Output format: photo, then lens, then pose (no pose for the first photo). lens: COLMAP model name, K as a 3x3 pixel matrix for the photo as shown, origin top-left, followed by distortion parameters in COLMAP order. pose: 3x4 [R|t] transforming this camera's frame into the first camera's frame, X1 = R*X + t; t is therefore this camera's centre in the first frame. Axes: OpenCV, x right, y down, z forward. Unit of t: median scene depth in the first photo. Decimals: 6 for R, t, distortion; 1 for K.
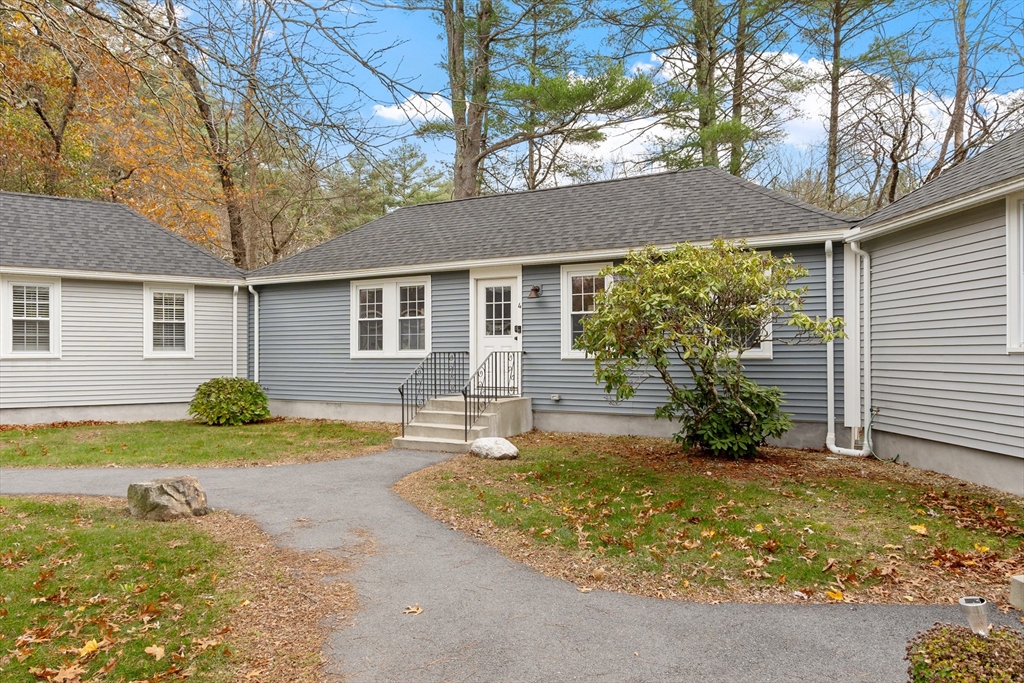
lens RADIAL K [[686.6, 0, 520.2], [0, 686.6, 343.8], [0, 0, 1]] dist [0.042694, 0.000186]
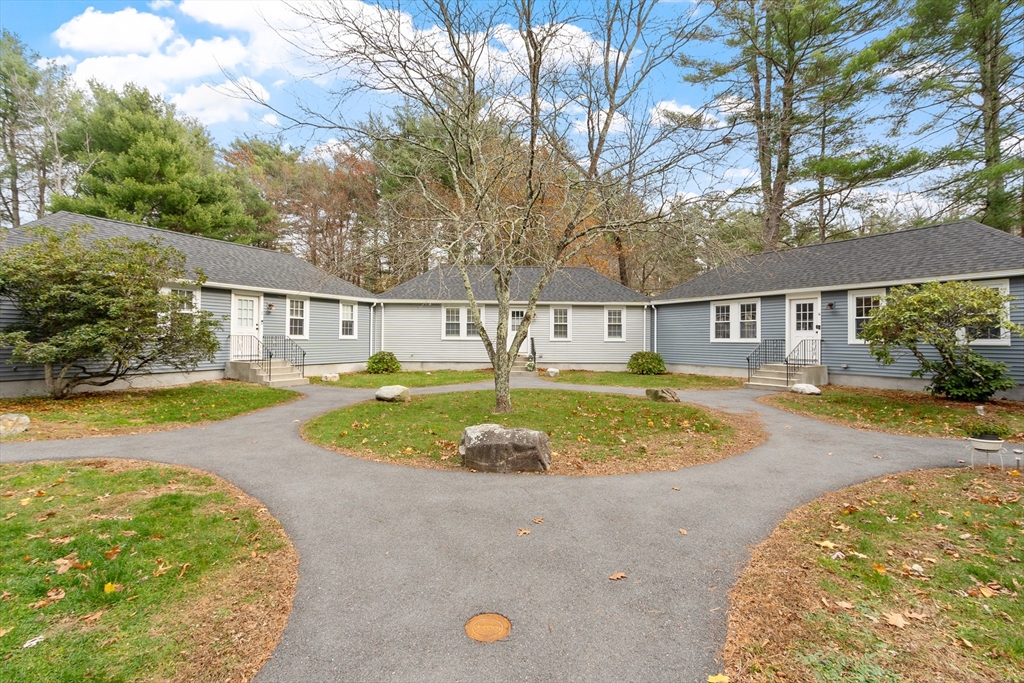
lens RADIAL K [[476.7, 0, 502.7], [0, 476.7, 332.9], [0, 0, 1]] dist [0.003304, 0.000346]
pose [[0.843460, -0.000240, -0.537192, -0.027291], [0.001331, 0.999998, 0.001644, -0.009054], [0.537190, -0.002102, 0.843459, -0.461425]]
